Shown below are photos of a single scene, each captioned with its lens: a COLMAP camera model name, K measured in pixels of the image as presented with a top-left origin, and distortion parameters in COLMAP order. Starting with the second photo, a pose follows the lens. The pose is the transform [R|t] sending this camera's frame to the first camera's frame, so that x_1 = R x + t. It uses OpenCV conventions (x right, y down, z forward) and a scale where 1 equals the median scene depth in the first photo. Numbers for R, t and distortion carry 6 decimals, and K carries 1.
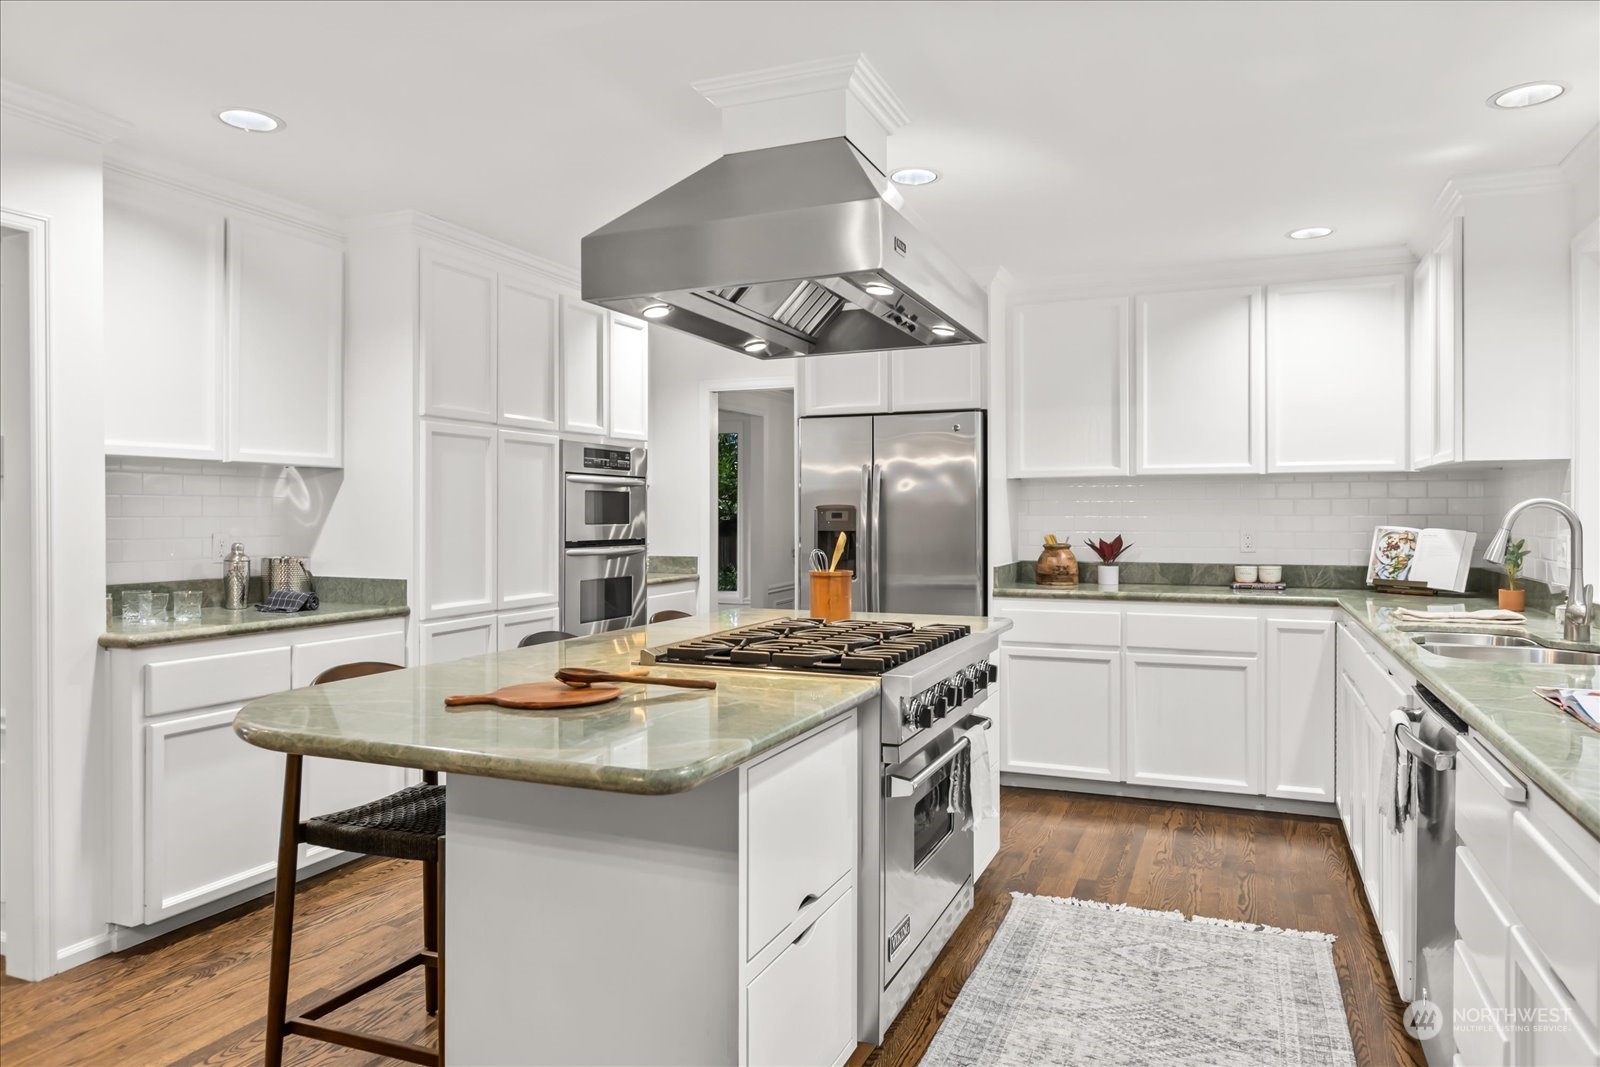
lens RADIAL K [[1017.1, 0, 799.6], [0, 1017.1, 508.5], [0, 0, 1]] dist [-0.005545, -0.001817]
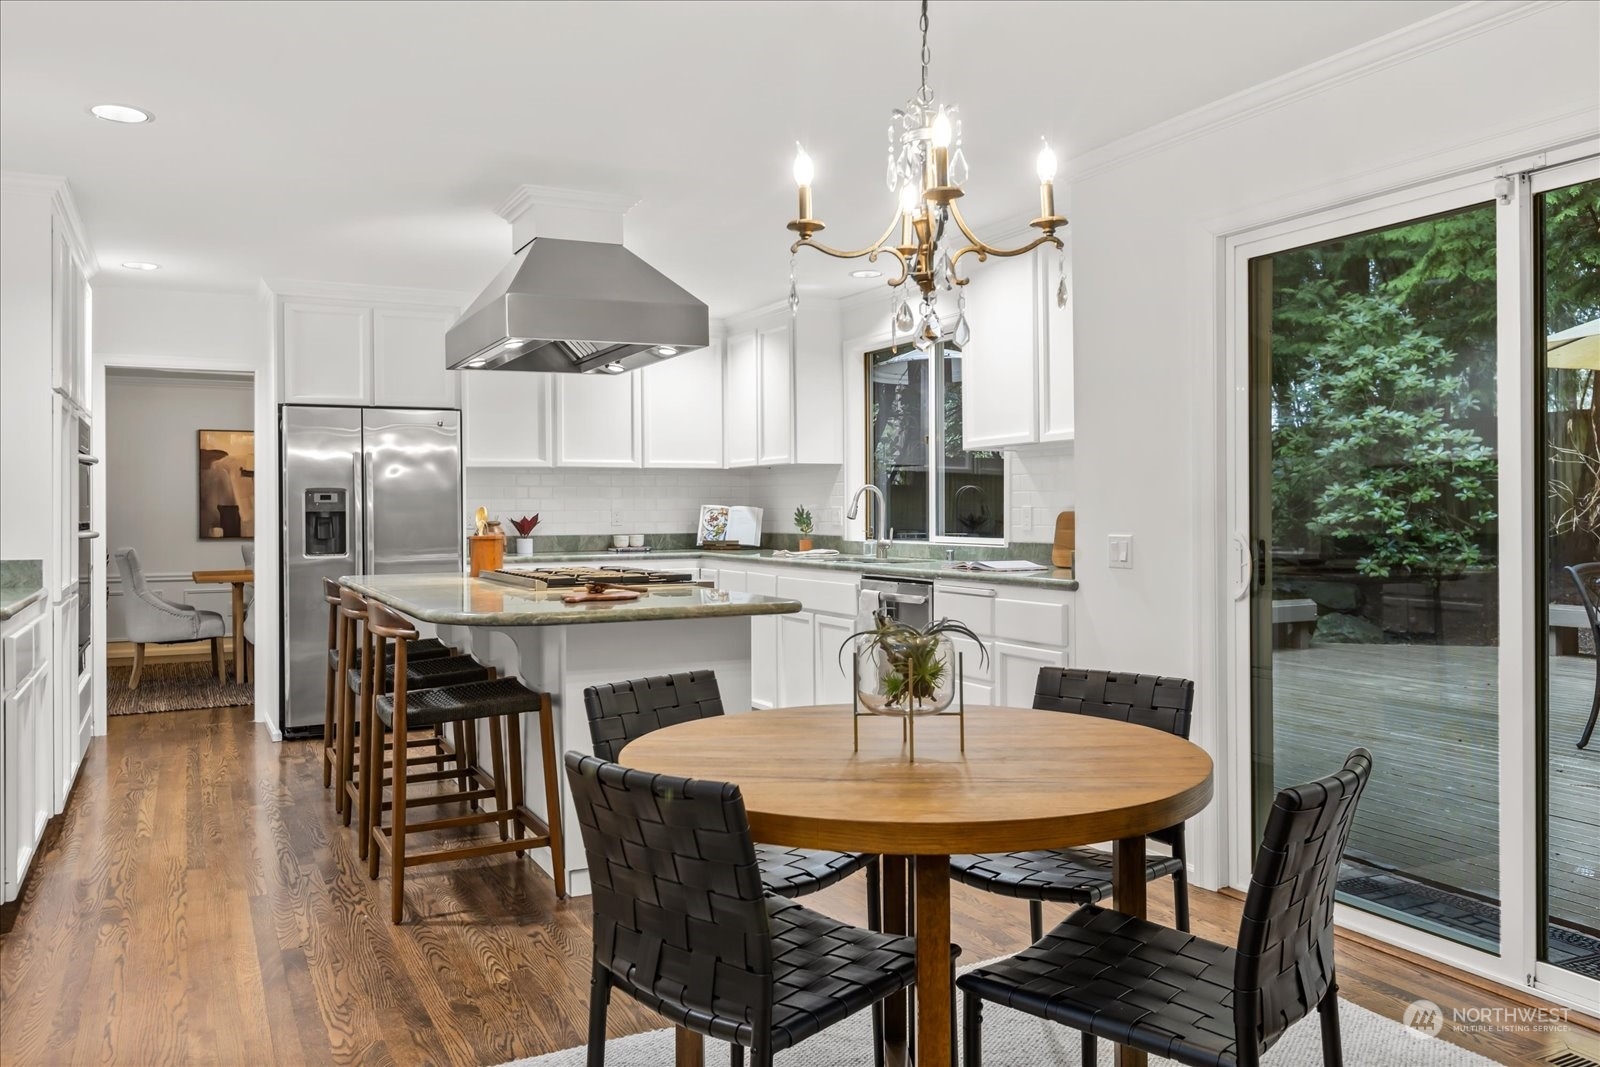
lens RADIAL K [[1182.5, 0, 797.9], [0, 1182.5, 530.7], [0, 0, 1]] dist [-0.008371, -0.004419]
pose [[0.639744, -0.018393, 0.768368, -0.664383], [-0.002762, 0.999652, 0.026229, 0.008704], [-0.768584, -0.018902, 0.639470, -0.210247]]
